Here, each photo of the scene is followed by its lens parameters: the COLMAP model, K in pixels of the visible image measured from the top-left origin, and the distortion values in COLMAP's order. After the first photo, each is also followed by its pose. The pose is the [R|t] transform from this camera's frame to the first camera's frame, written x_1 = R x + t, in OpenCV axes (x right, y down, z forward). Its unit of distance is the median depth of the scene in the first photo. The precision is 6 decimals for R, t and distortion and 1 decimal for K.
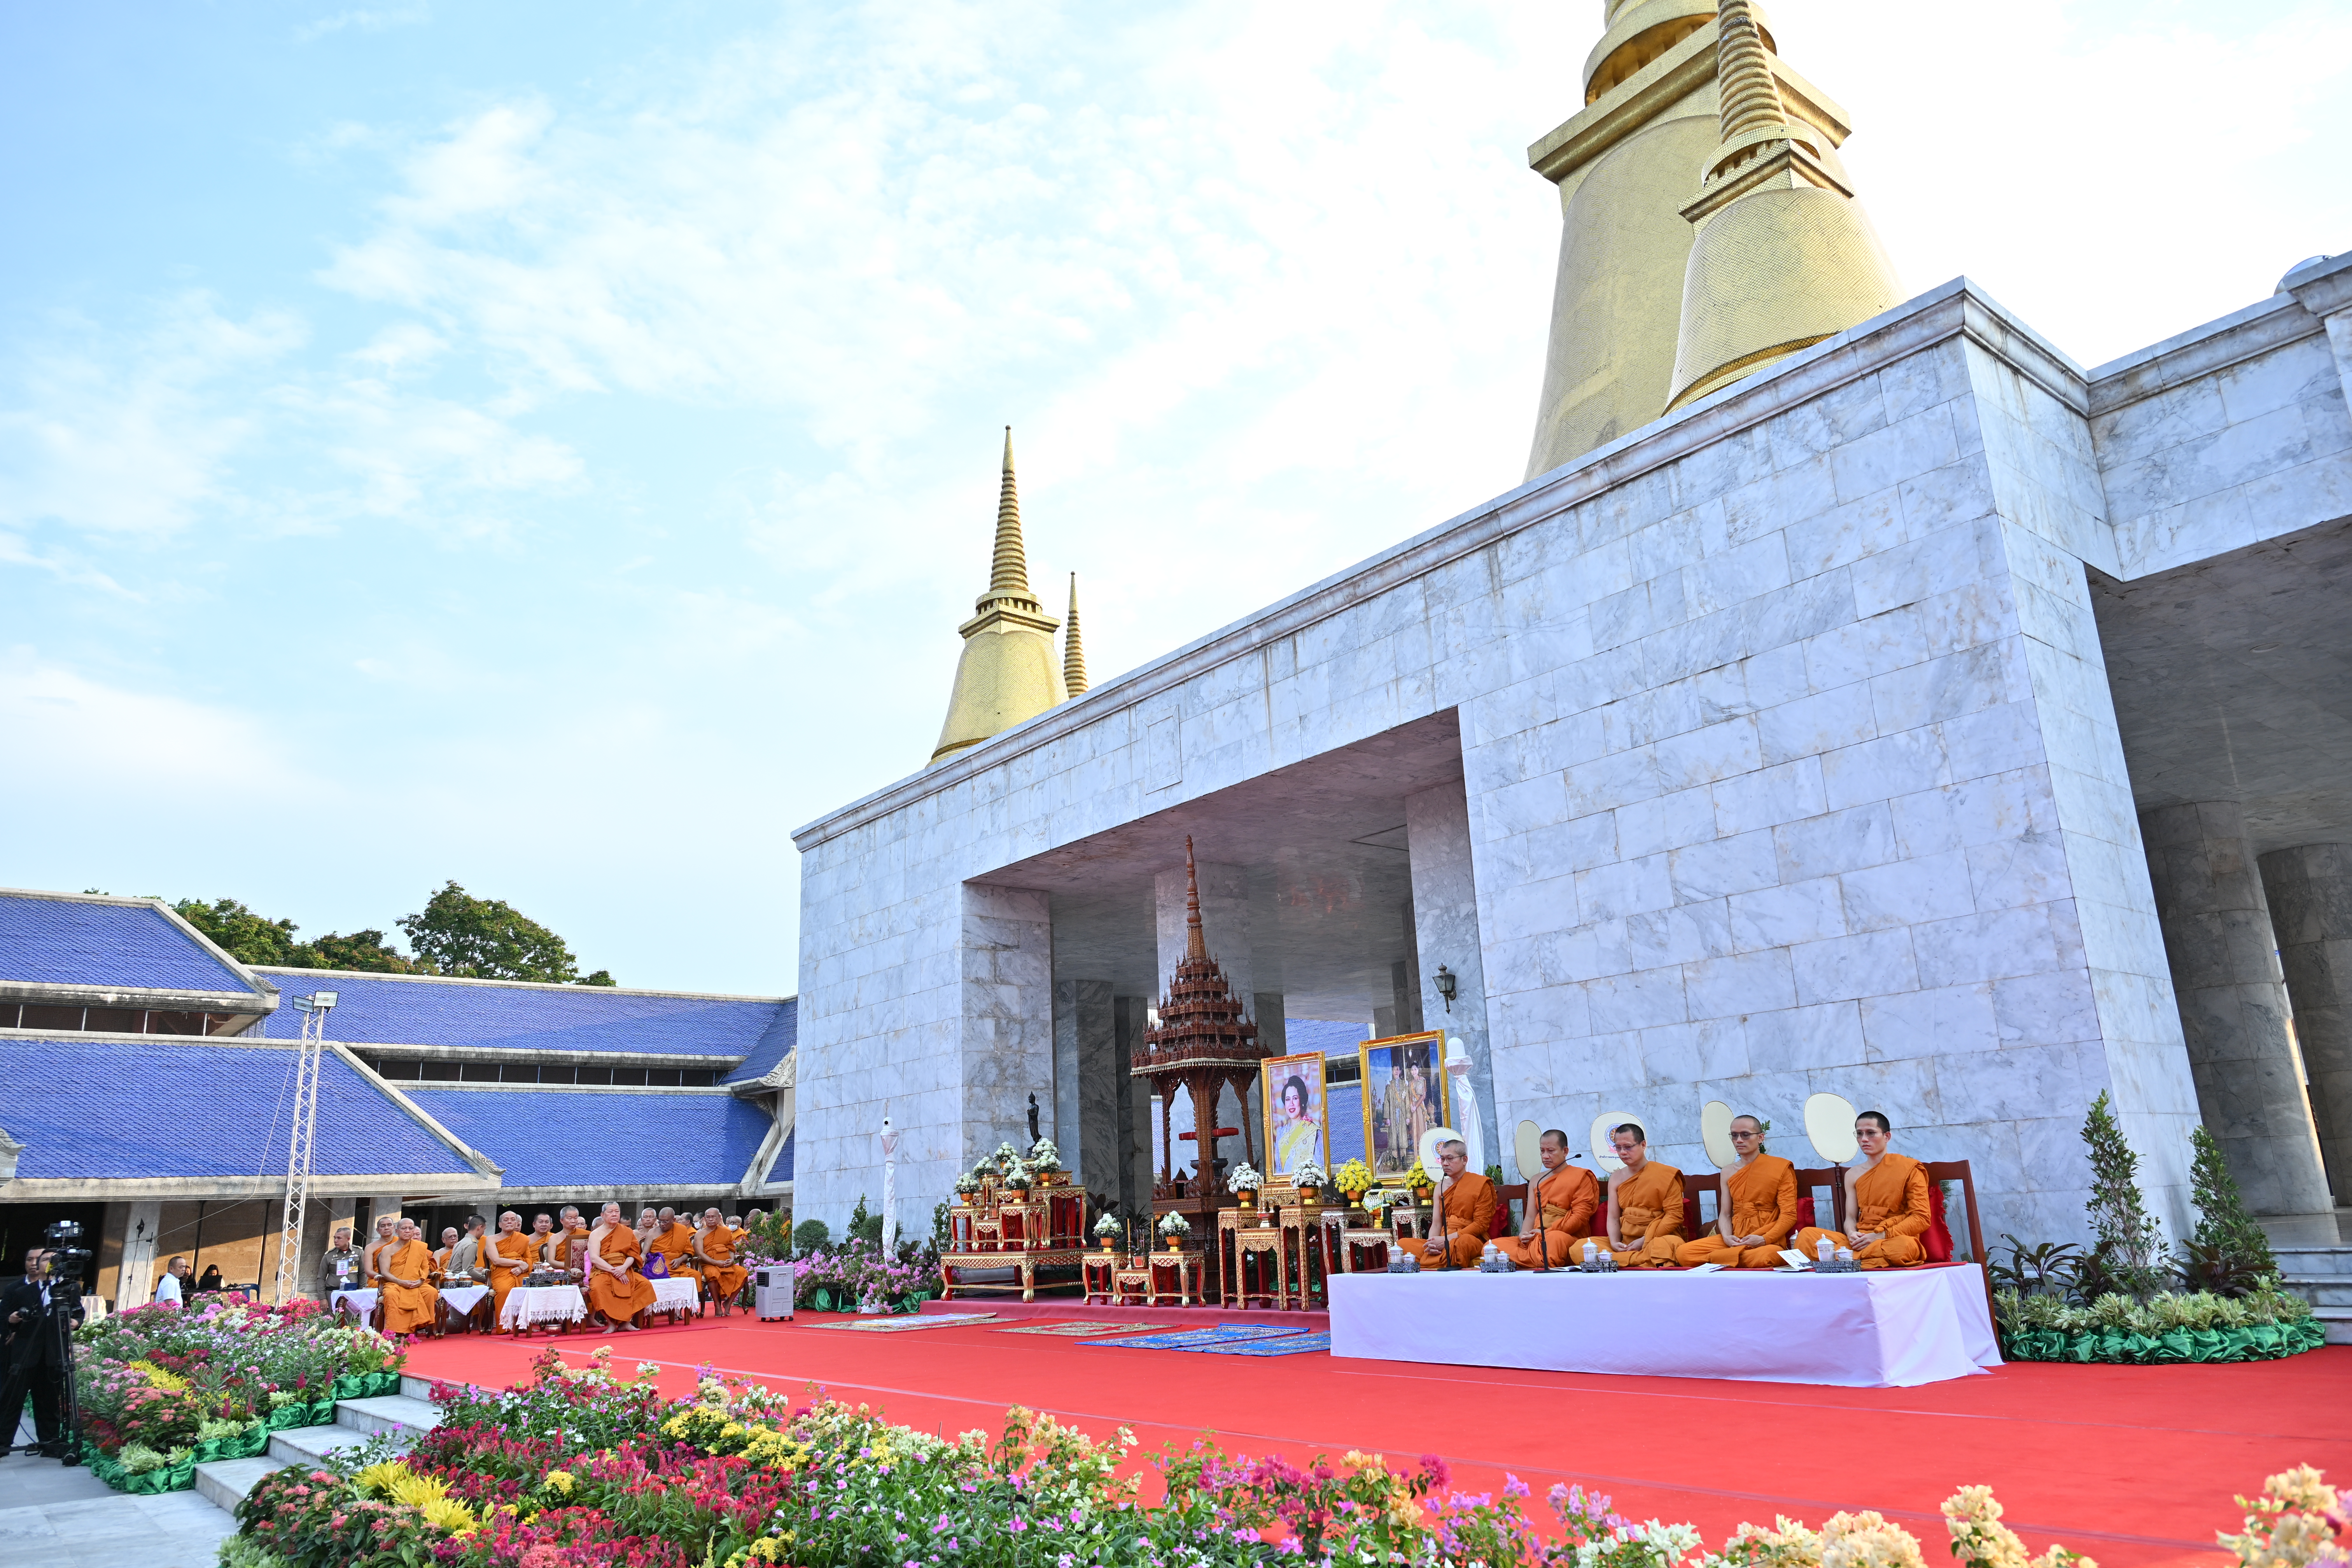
lens RADIAL K [[1572.2, 0, 1173.9], [0, 1572.2, 788.1], [0, 0, 1]] dist [-0.005850, 0.003860]
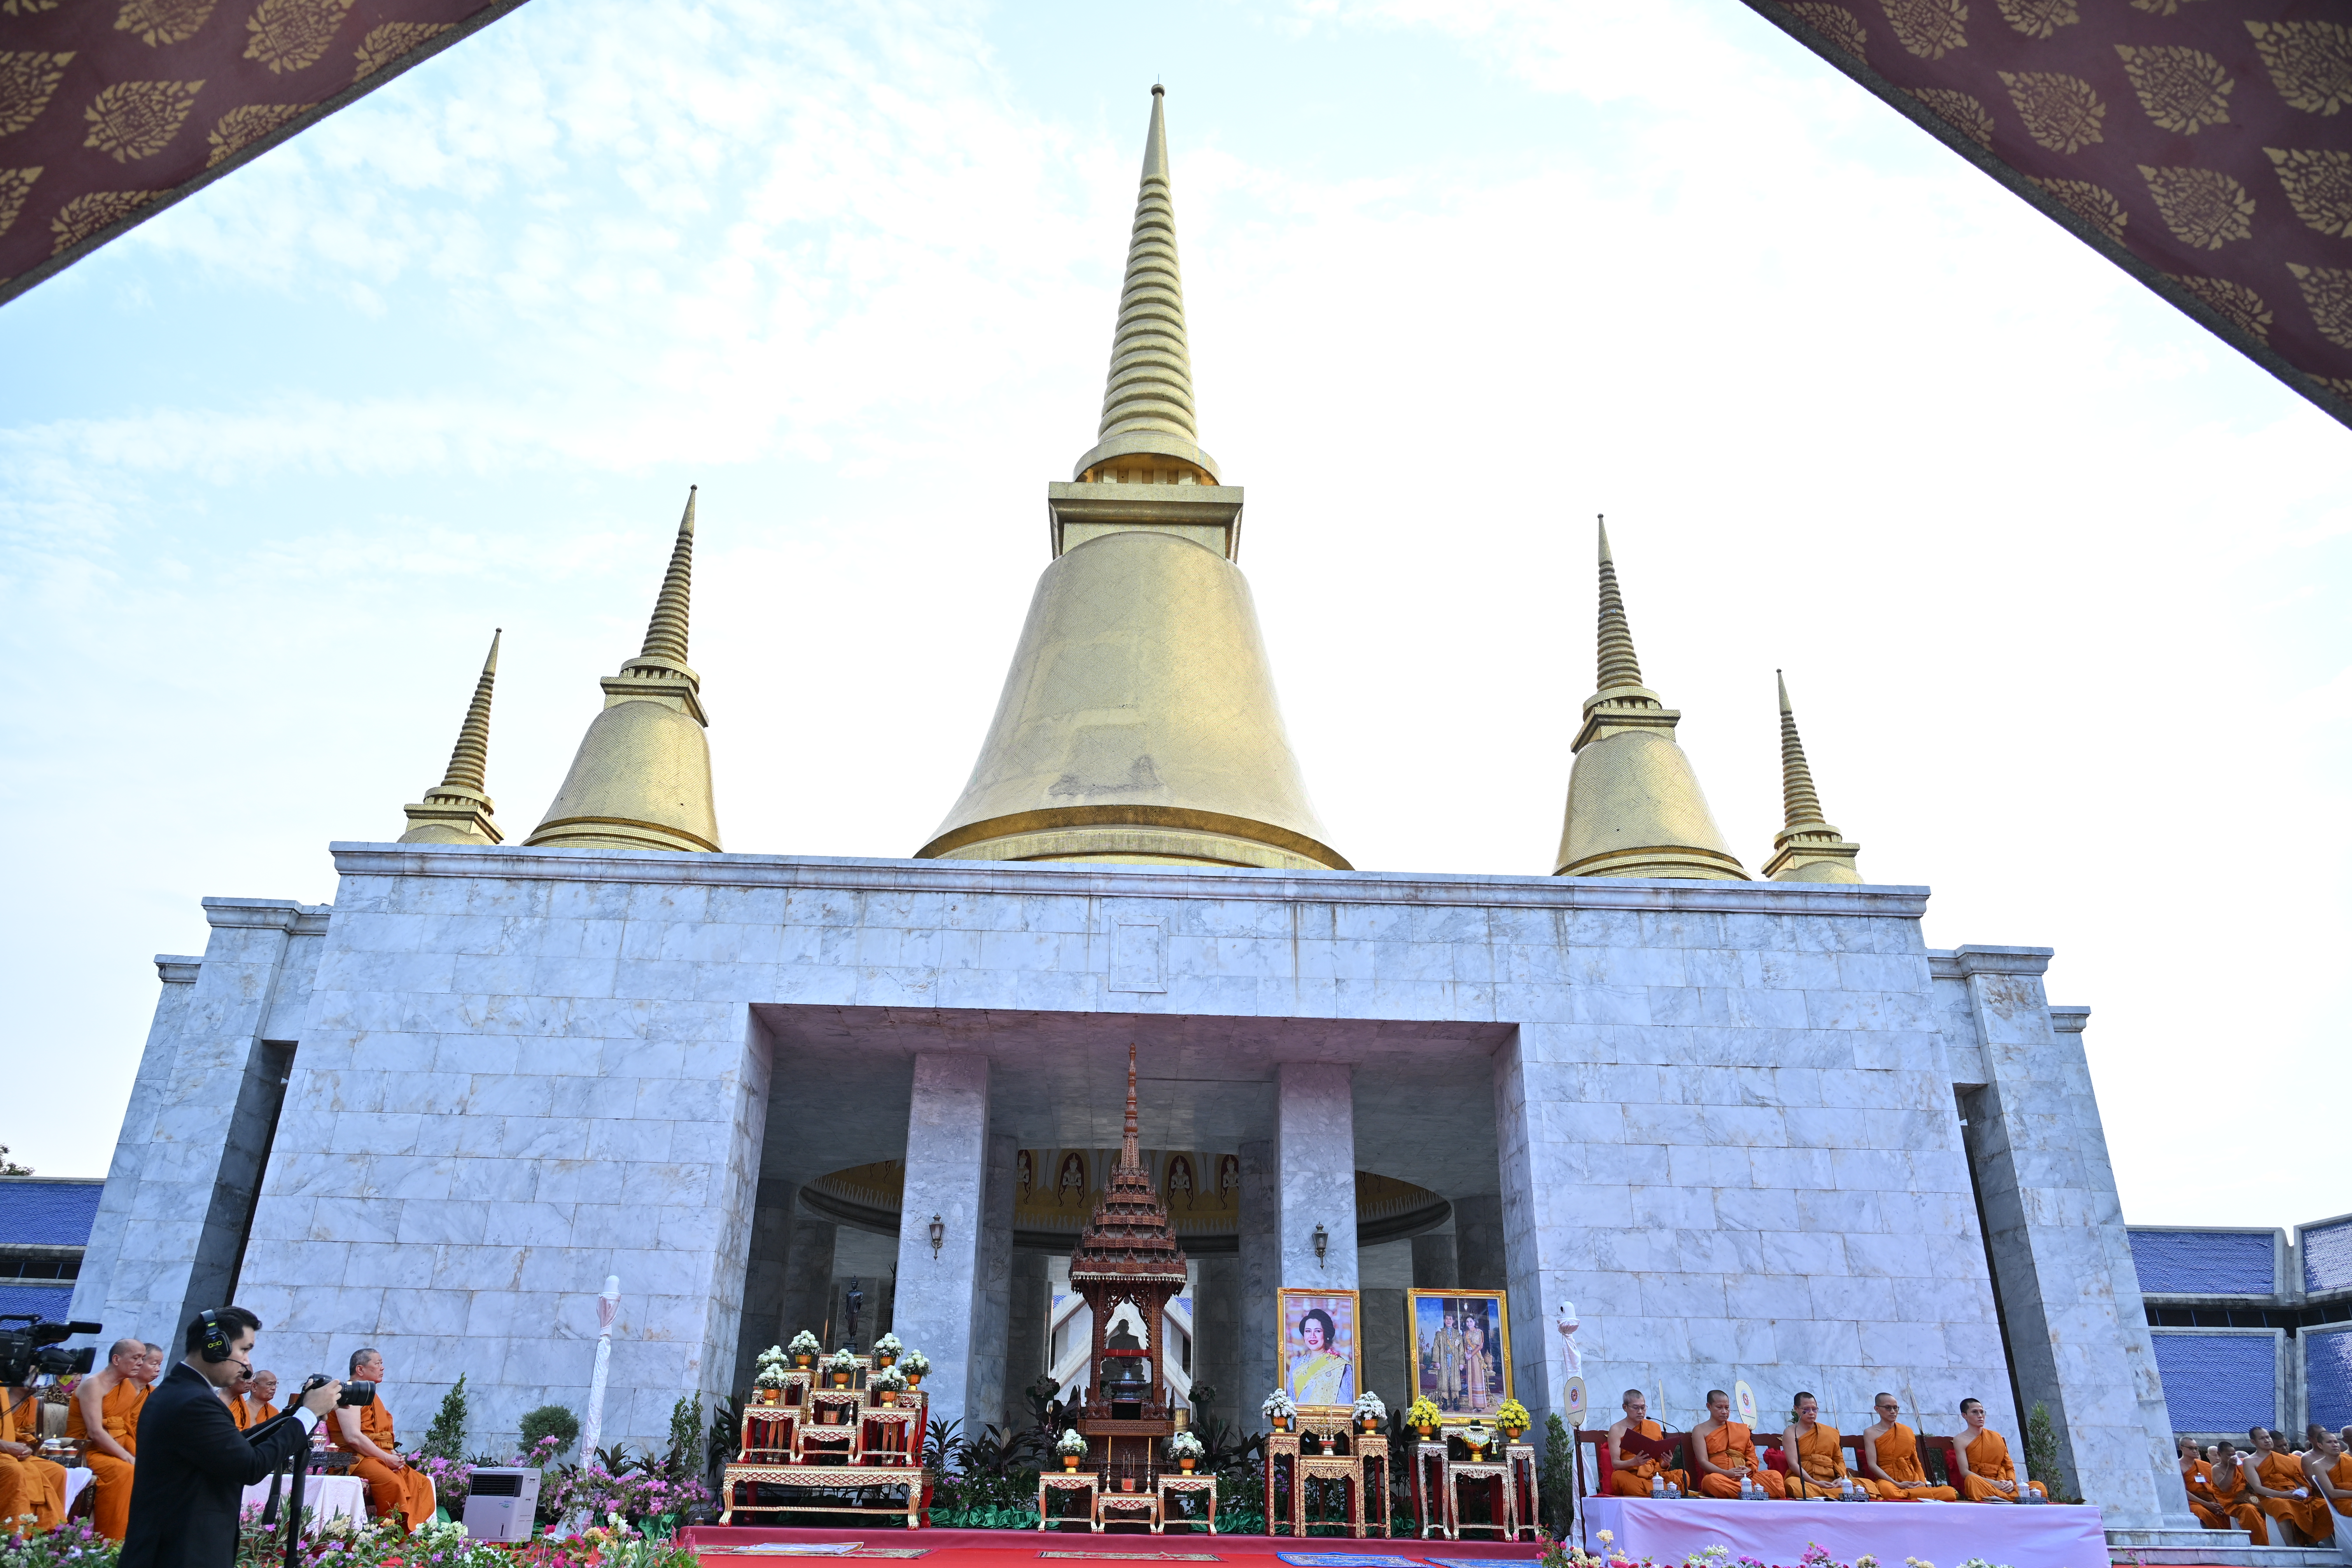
lens RADIAL K [[1572.2, 0, 1173.5], [0, 1572.2, 783.5], [0, 0, 1]] dist [-0.005850, 0.003860]
pose [[0.592299, 0.377680, 0.711716, -1.016348], [-0.251039, 0.925866, -0.282403, 0.207353], [-0.765612, -0.011401, 0.643202, 0.457637]]
